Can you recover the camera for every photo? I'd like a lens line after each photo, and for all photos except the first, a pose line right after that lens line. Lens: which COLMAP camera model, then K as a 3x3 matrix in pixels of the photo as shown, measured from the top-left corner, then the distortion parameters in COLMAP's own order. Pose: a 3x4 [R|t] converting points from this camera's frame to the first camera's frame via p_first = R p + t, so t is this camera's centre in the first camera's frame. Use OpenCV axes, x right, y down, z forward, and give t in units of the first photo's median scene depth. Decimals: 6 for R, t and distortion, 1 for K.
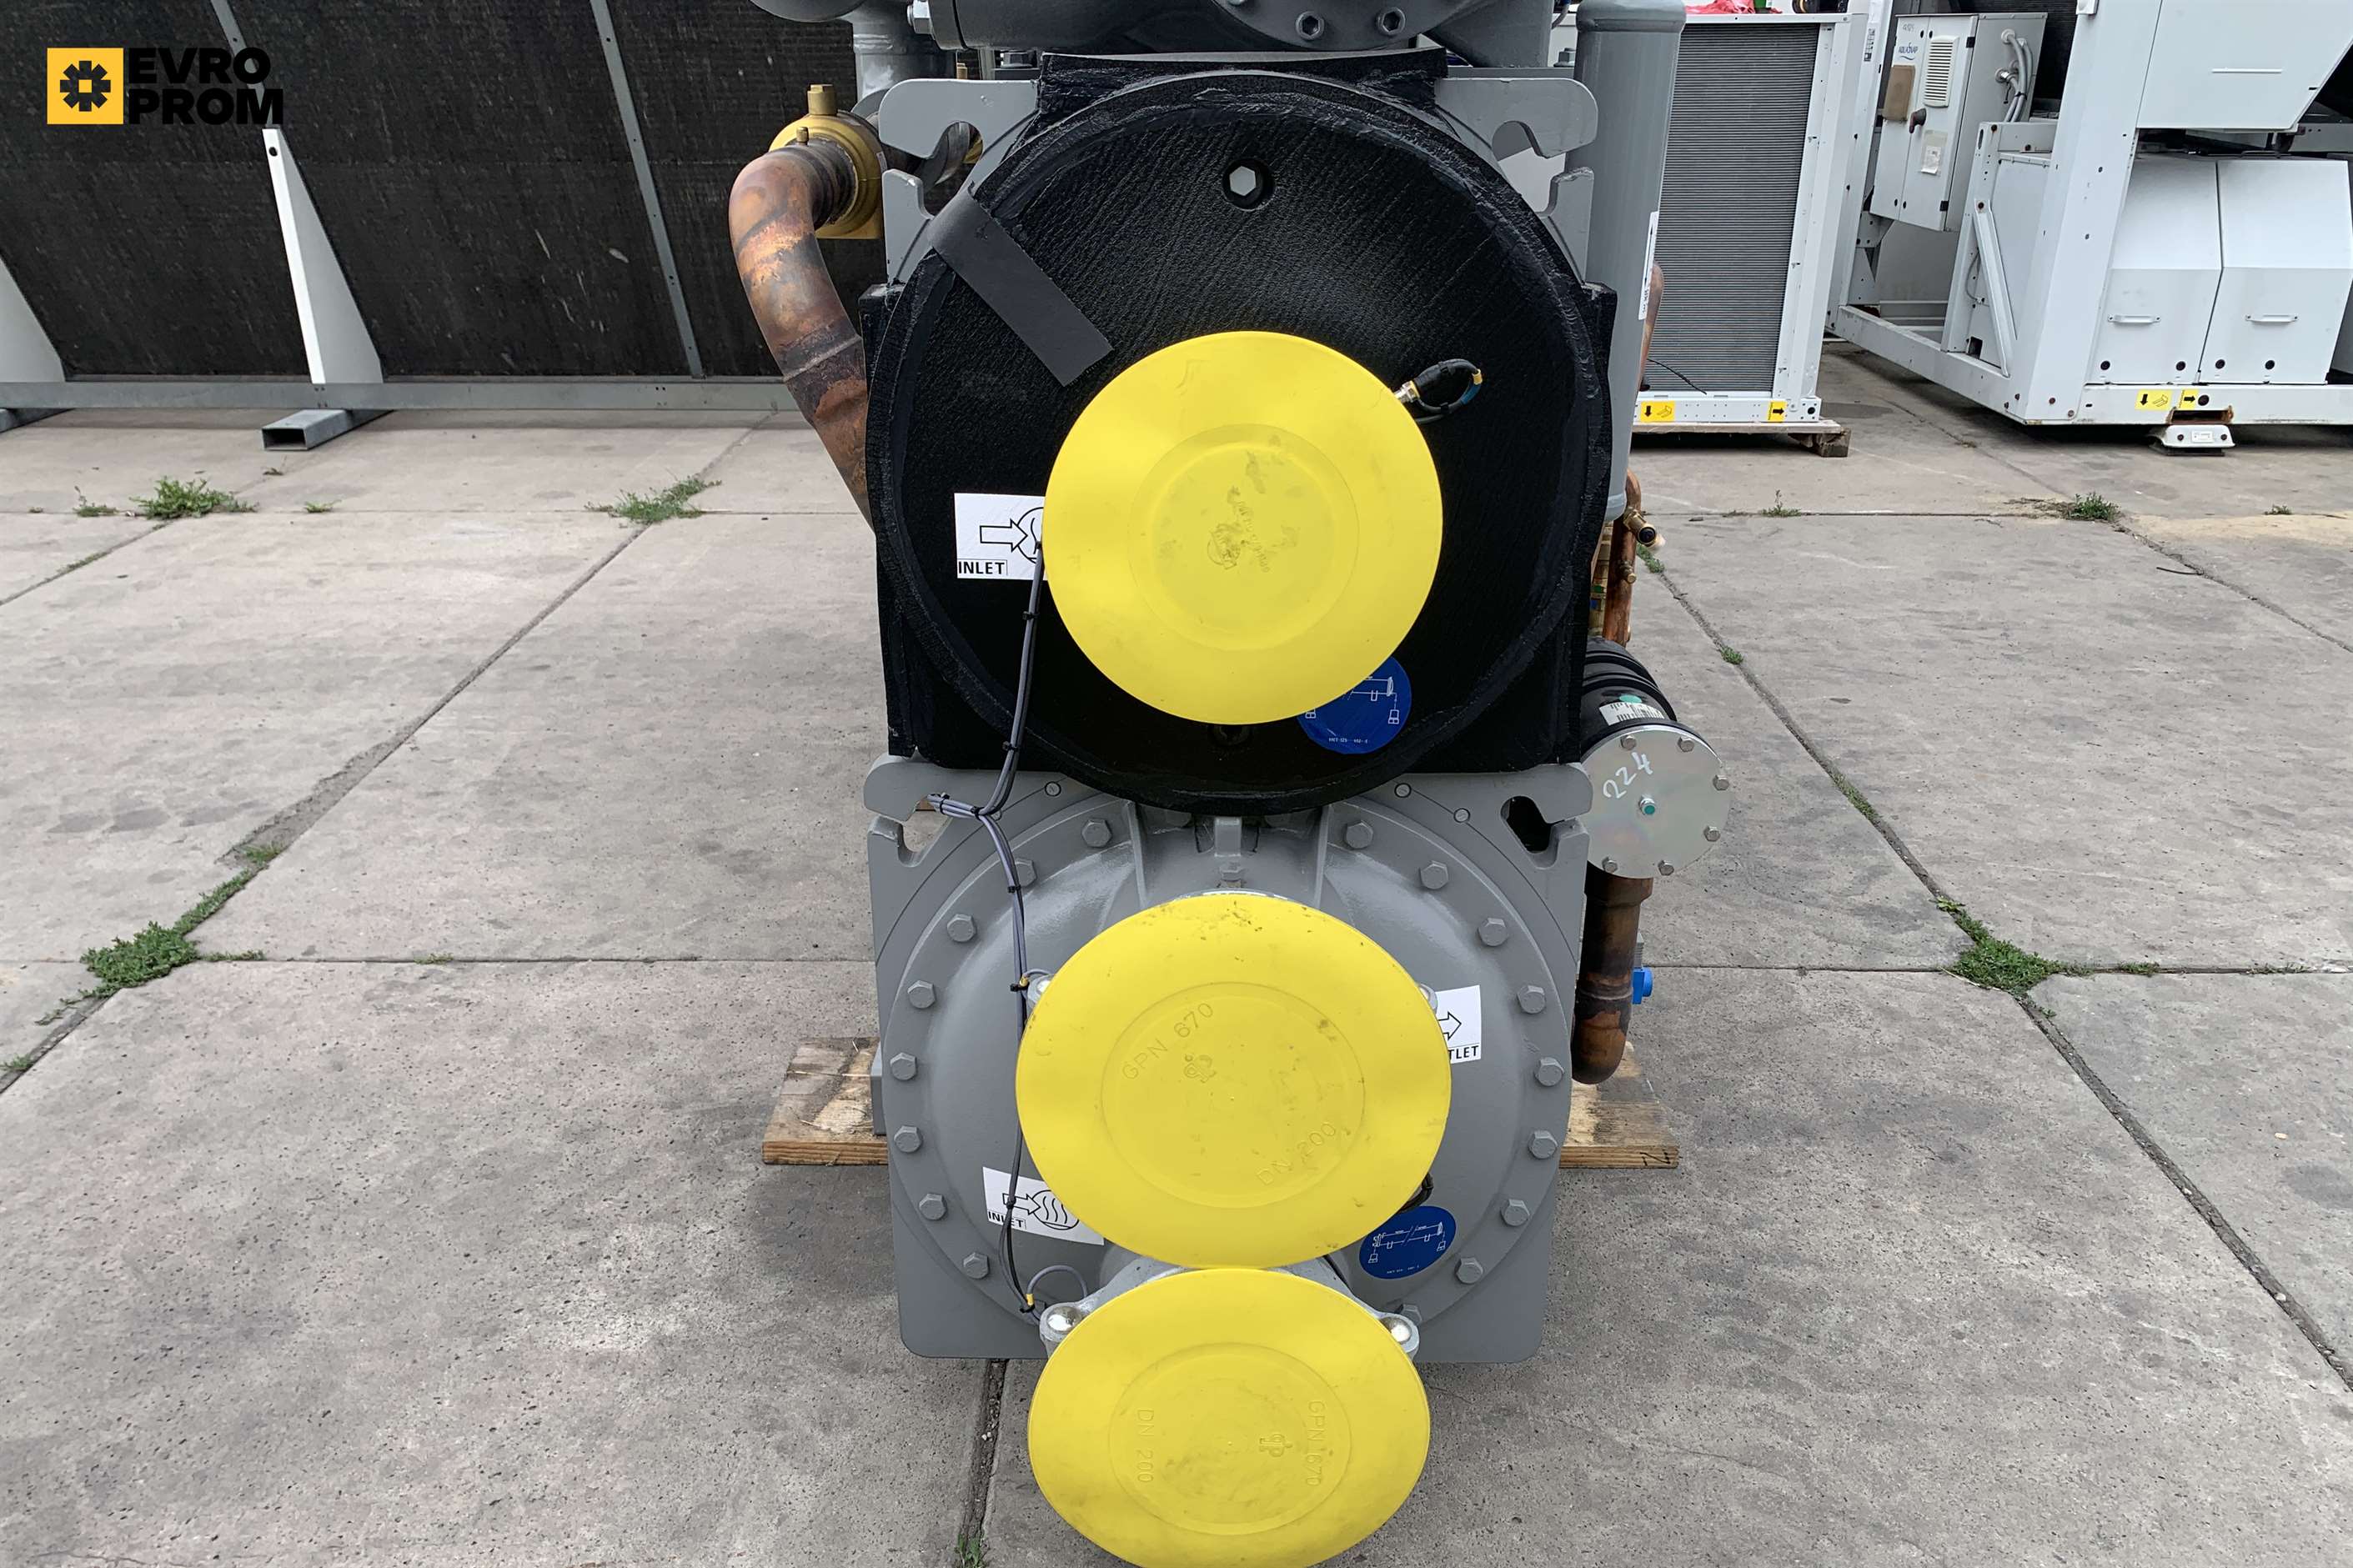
lens RADIAL K [[1806.9, 0, 1151.4], [0, 1806.9, 774.7], [0, 0, 1]] dist [0.037736, -0.040445]
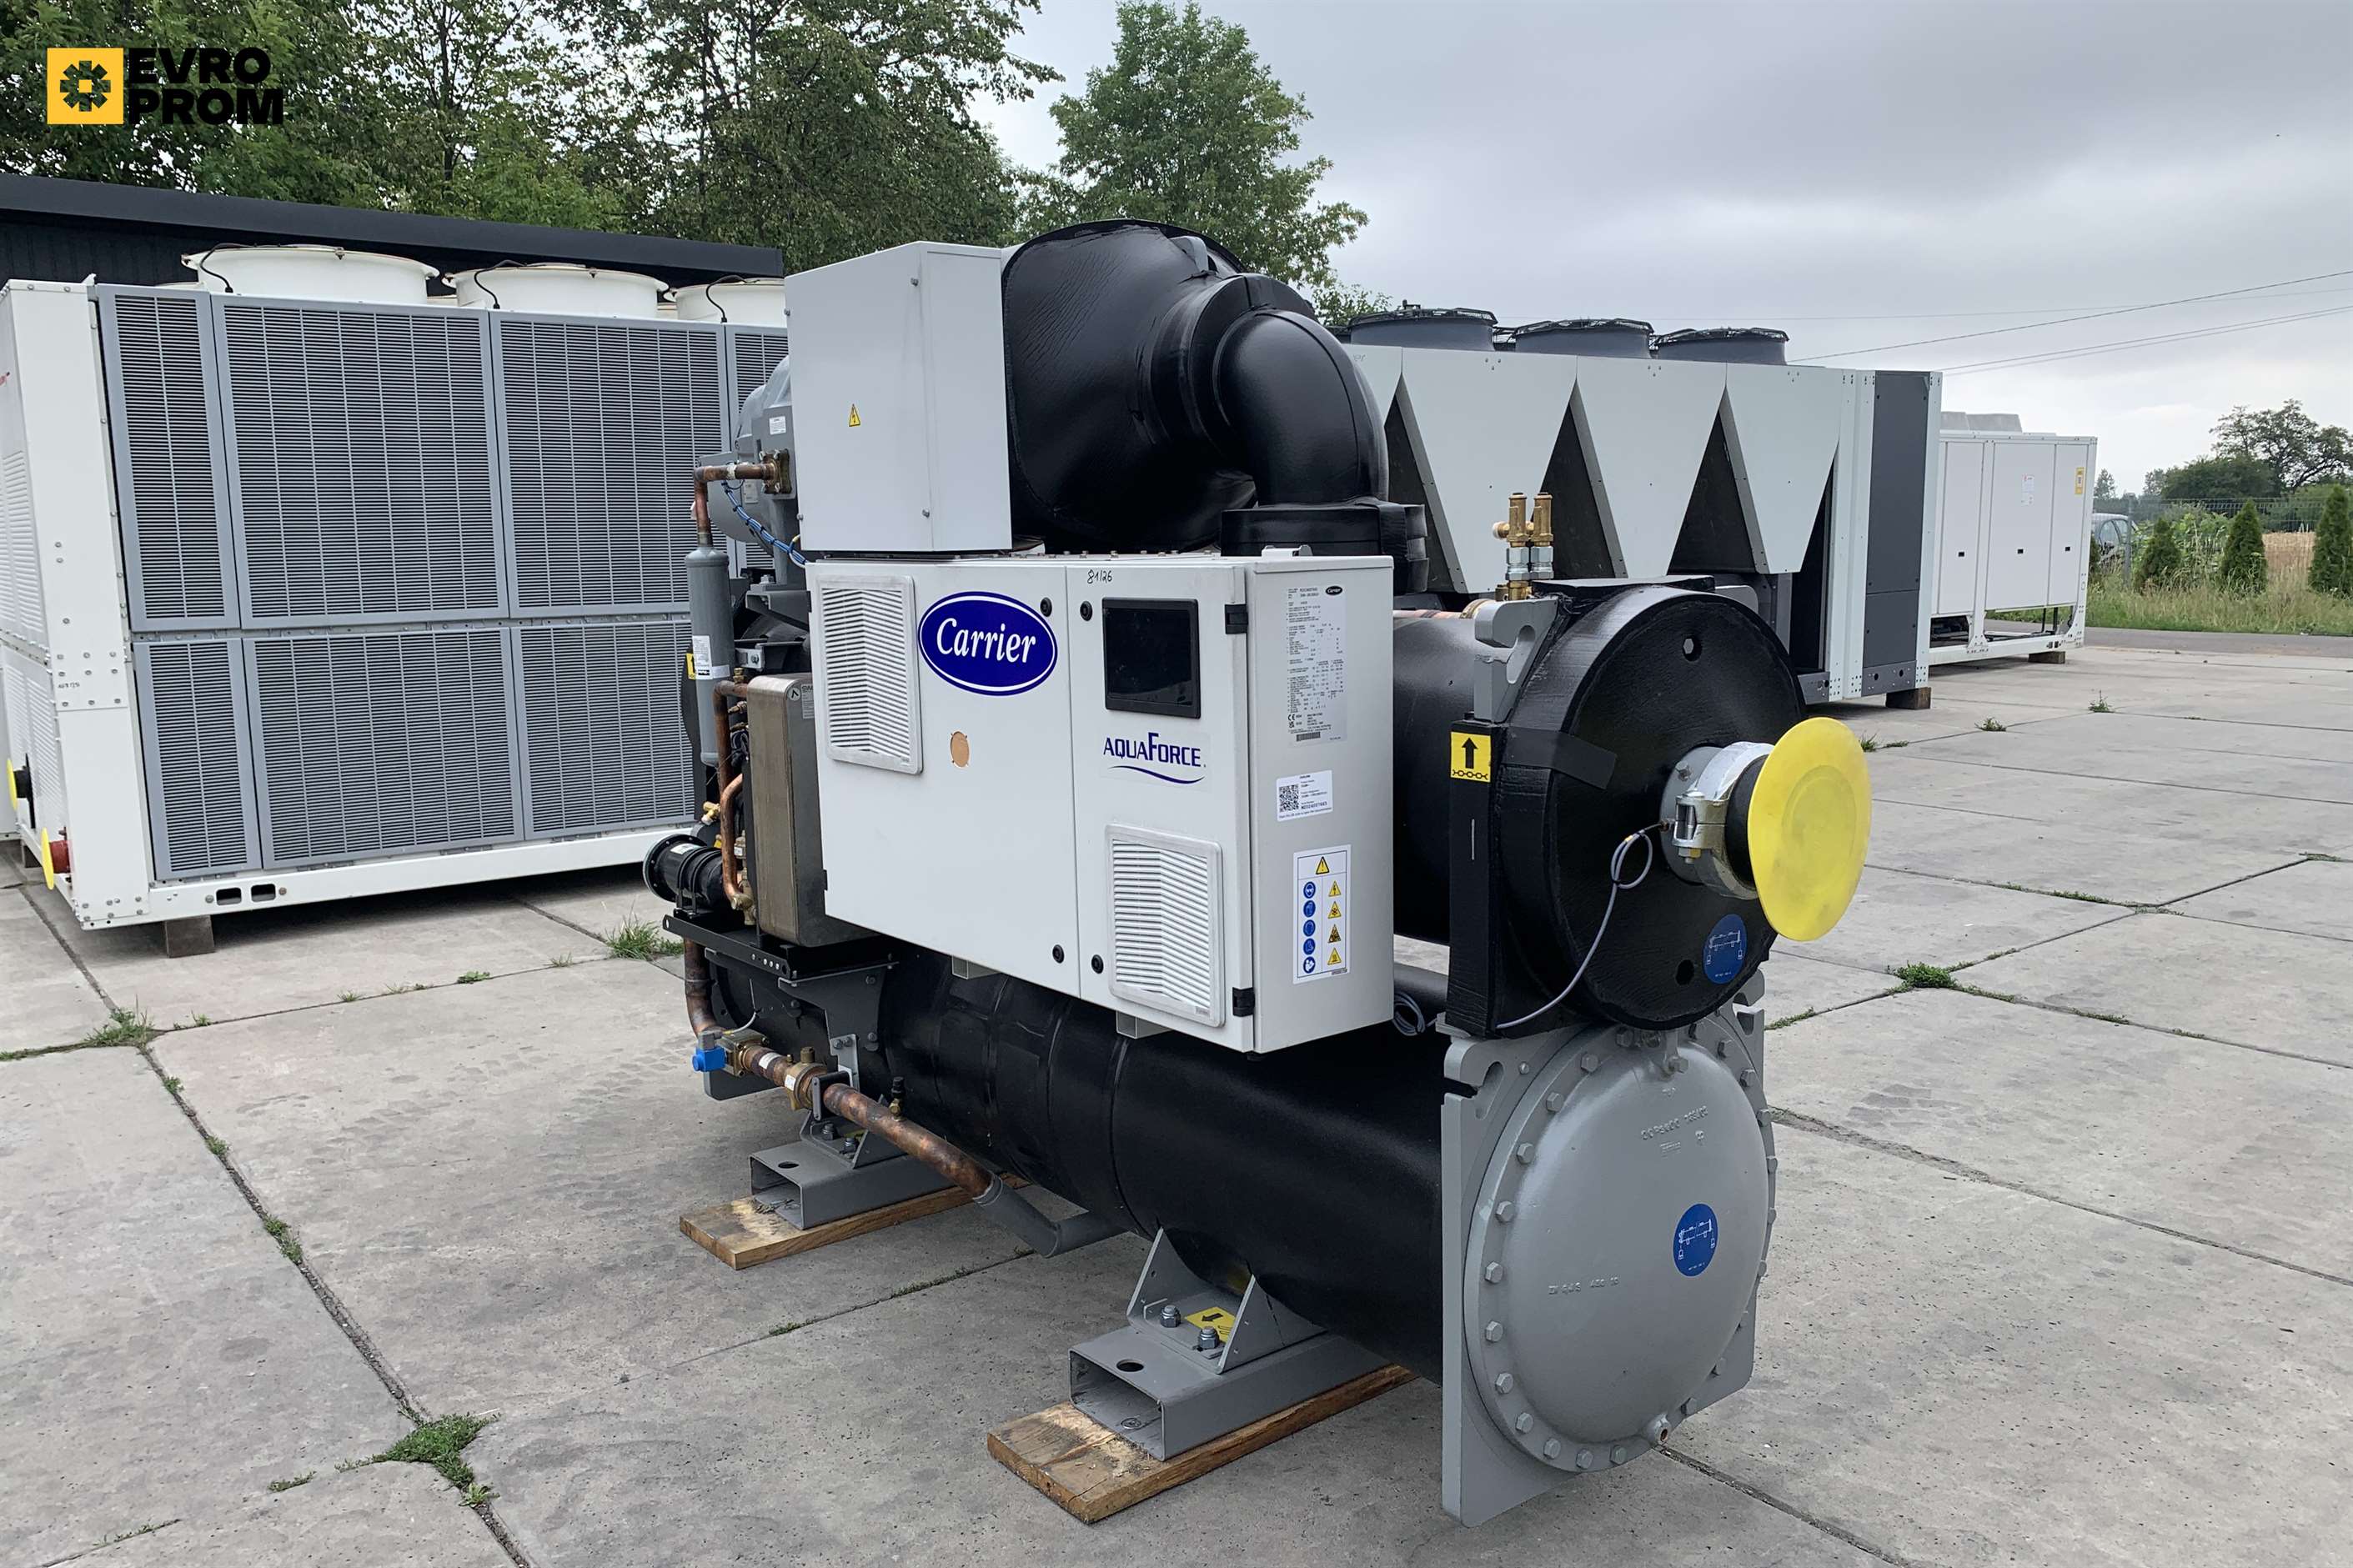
lens RADIAL K [[1806.9, 0, 1162.4], [0, 1806.9, 790.5], [0, 0, 1]] dist [0.037736, -0.040445]
pose [[-0.778775, 0.112367, -0.617157, 0.625186], [-0.213403, 0.877690, 0.429091, -0.623243], [0.589888, 0.465869, -0.659543, 1.473256]]
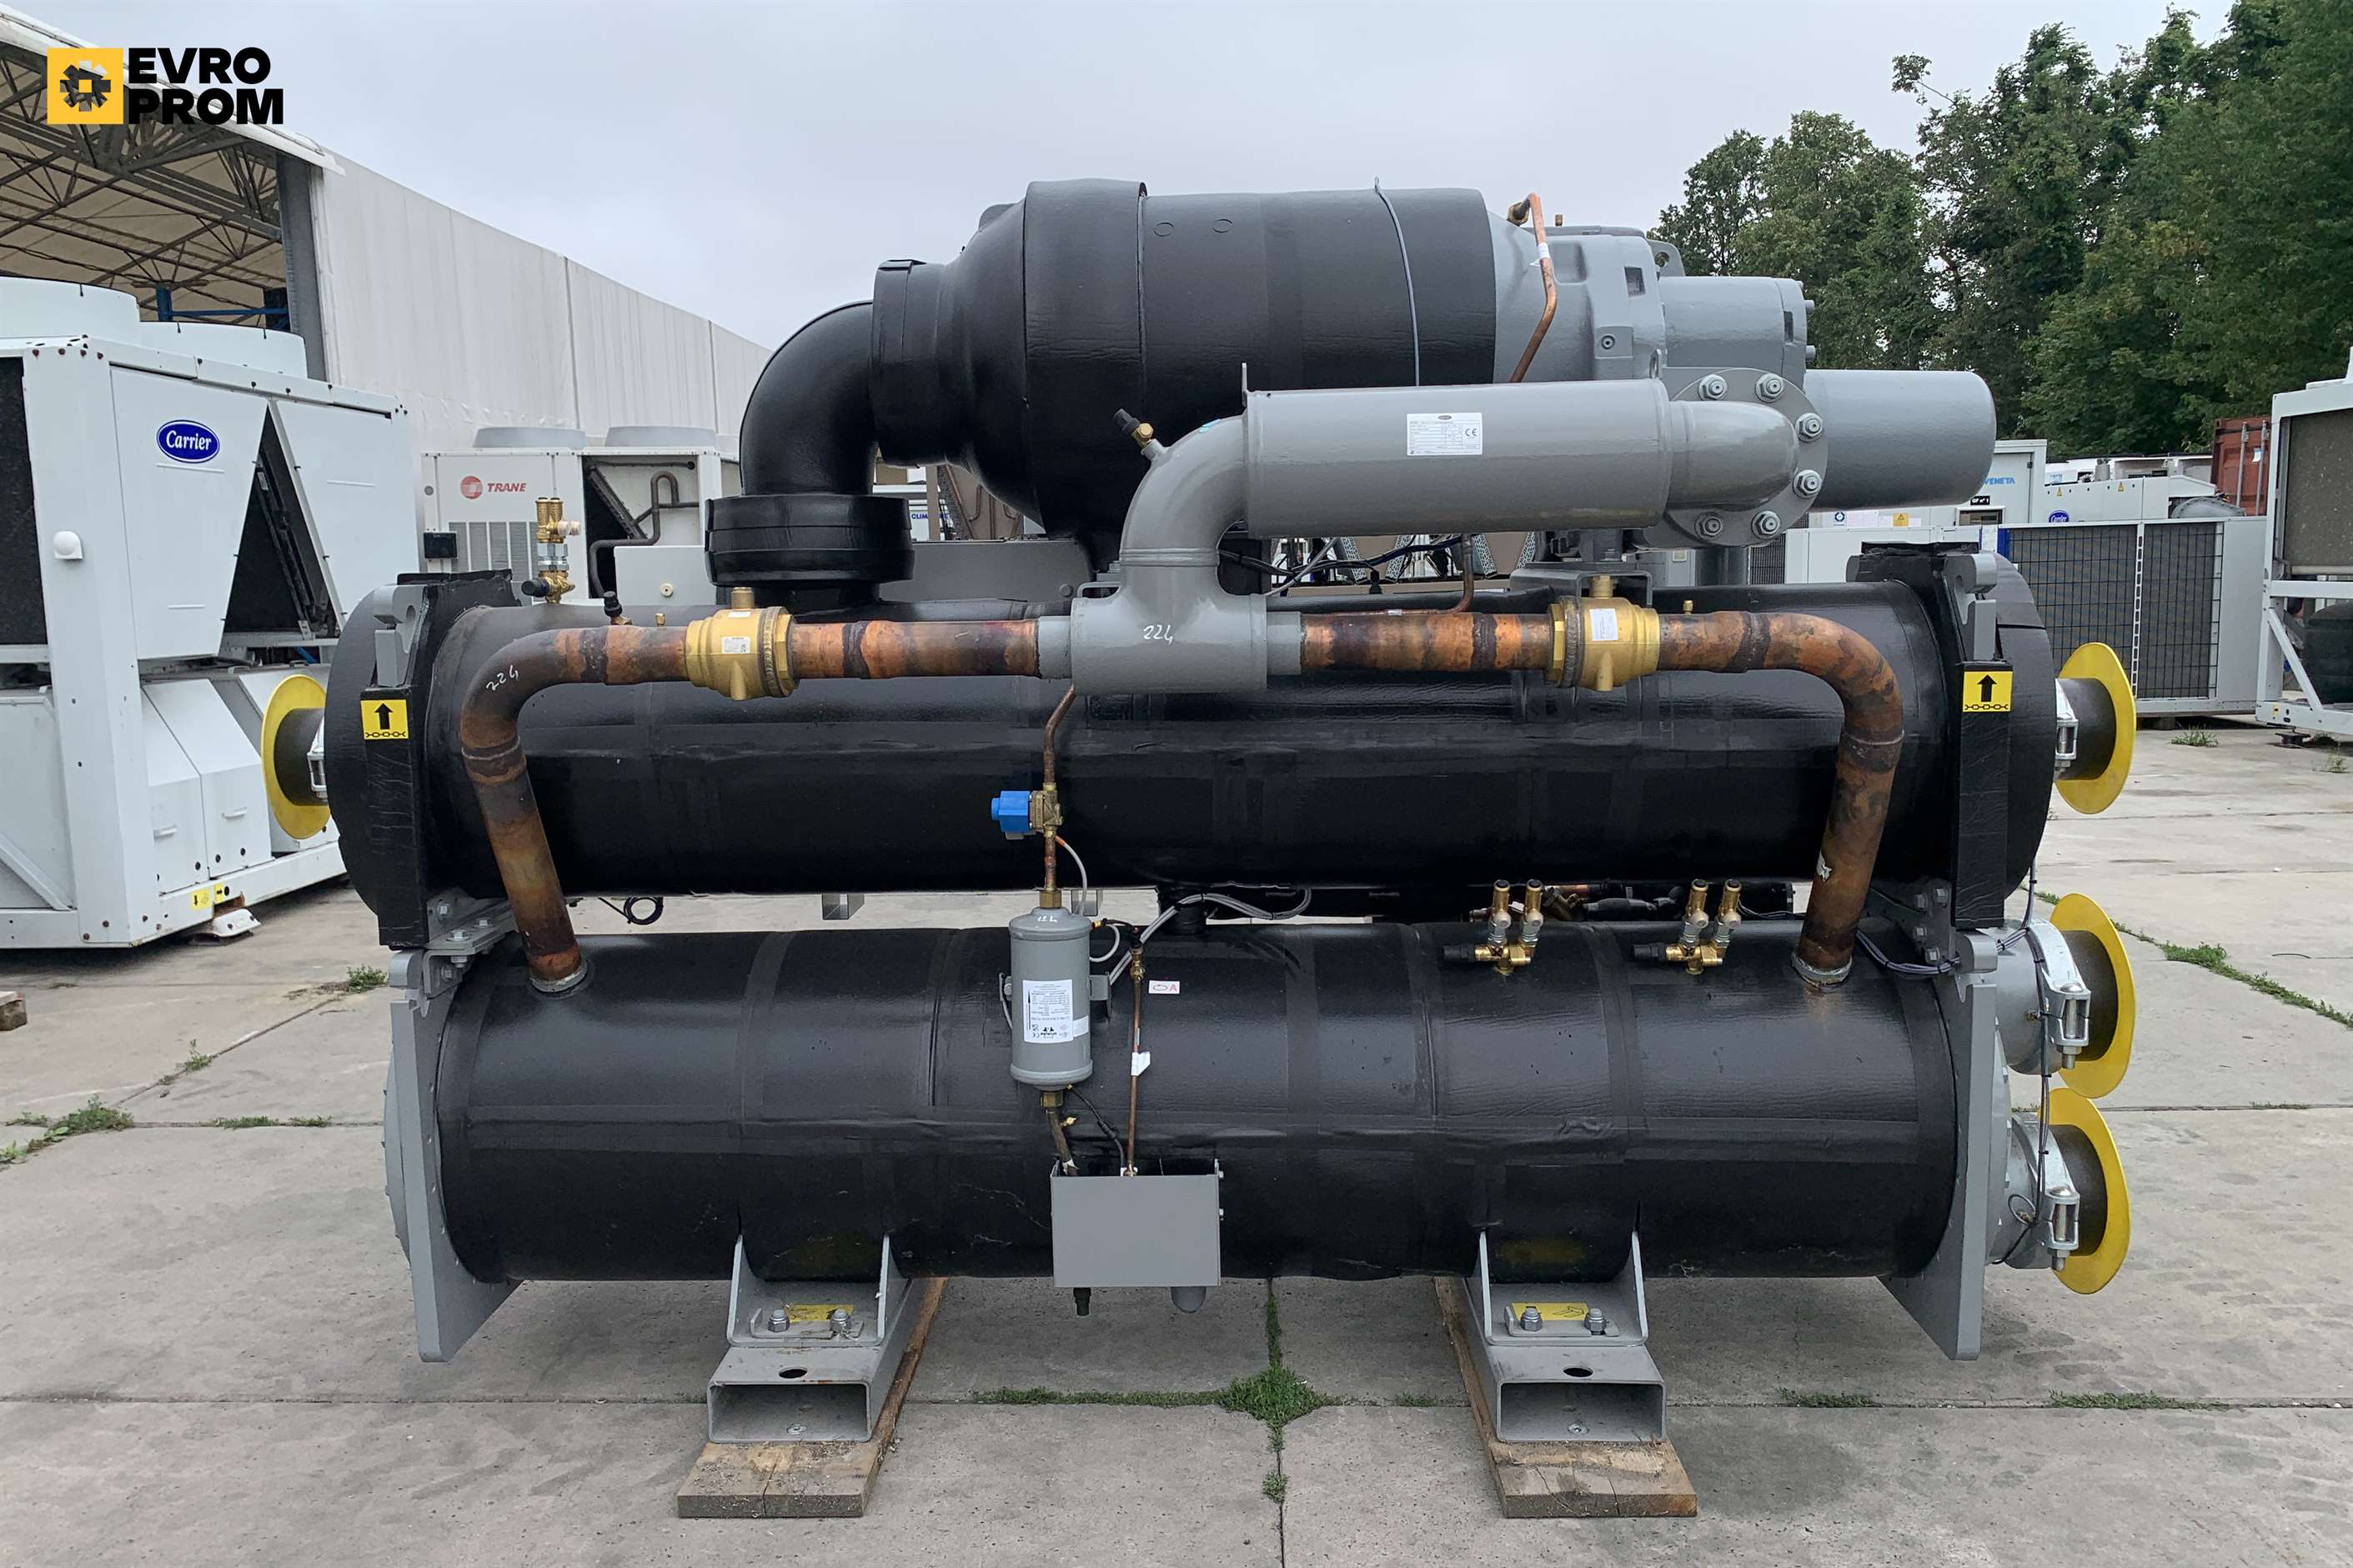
lens RADIAL K [[1806.9, 0, 1164.3], [0, 1806.9, 789.4], [0, 0, 1]] dist [0.037736, -0.040445]
pose [[0.017858, -0.124119, 0.992107, -0.861123], [0.393208, 0.913183, 0.107167, -0.290539], [-0.919276, 0.388190, 0.065113, 0.735556]]
